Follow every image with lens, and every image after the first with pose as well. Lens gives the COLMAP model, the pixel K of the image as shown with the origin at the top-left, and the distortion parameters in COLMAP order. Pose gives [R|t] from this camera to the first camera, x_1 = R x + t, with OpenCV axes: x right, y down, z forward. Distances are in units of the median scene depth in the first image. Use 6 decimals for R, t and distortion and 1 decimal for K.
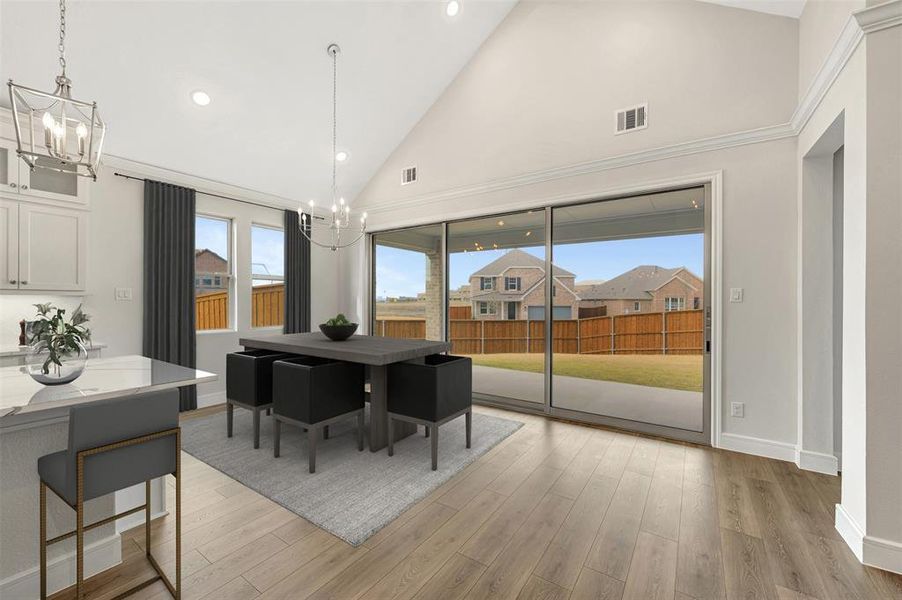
lens RADIAL K [[355.8, 0, 457.4], [0, 355.8, 302.6], [0, 0, 1]] dist [-0.003569, -0.000901]
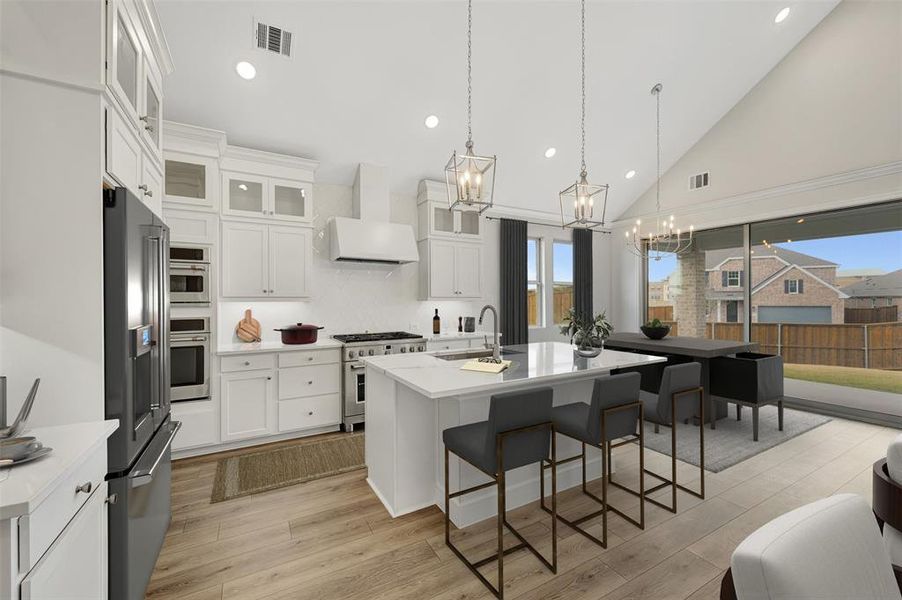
lens RADIAL K [[355.8, 0, 451.9], [0, 355.8, 297.6], [0, 0, 1]] dist [-0.003569, -0.000901]
pose [[0.884068, -0.008868, -0.467273, -0.295040], [0.003471, 0.999917, -0.012409, -0.008733], [0.467345, 0.009348, 0.884026, -0.250575]]
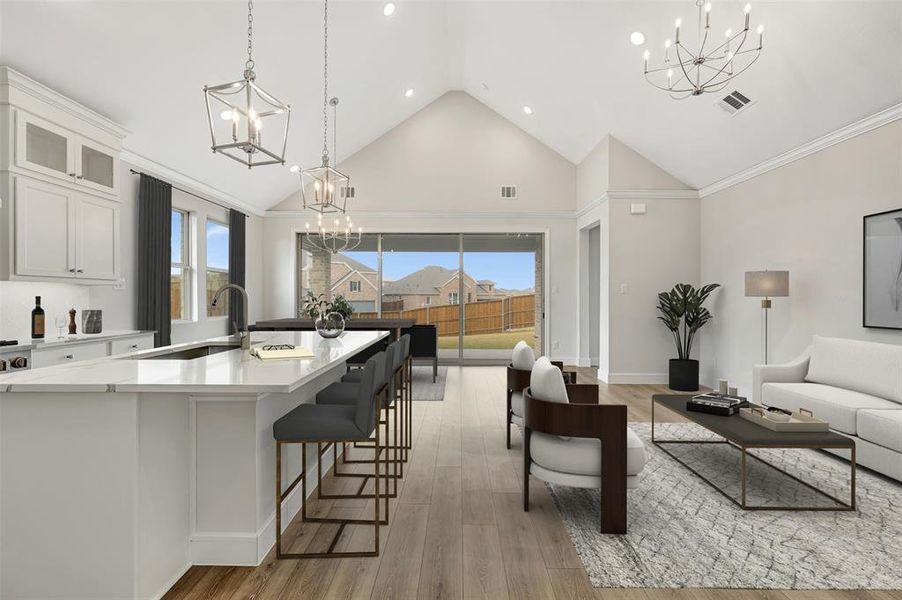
lens RADIAL K [[355.8, 0, 450.5], [0, 355.8, 293.4], [0, 0, 1]] dist [-0.003569, -0.000901]
pose [[0.843613, 0.002975, 0.536943, -0.504948], [0.004090, 0.999920, -0.011967, 0.013330], [-0.536936, 0.012292, 0.843534, -0.245074]]
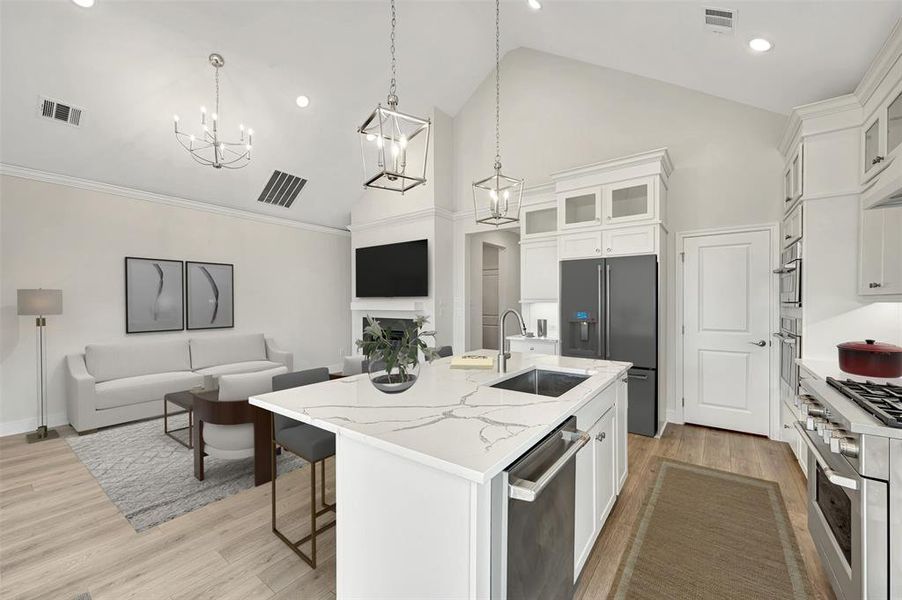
lens RADIAL K [[386.7, 0, 458.7], [0, 386.7, 309.3], [0, 0, 1]] dist [0.002599, -0.000154]
pose [[-0.997731, -0.000435, 0.067319, -0.459866], [0.000179, 0.999958, 0.009111, -0.003018], [-0.067320, 0.009103, -0.997690, 0.746209]]
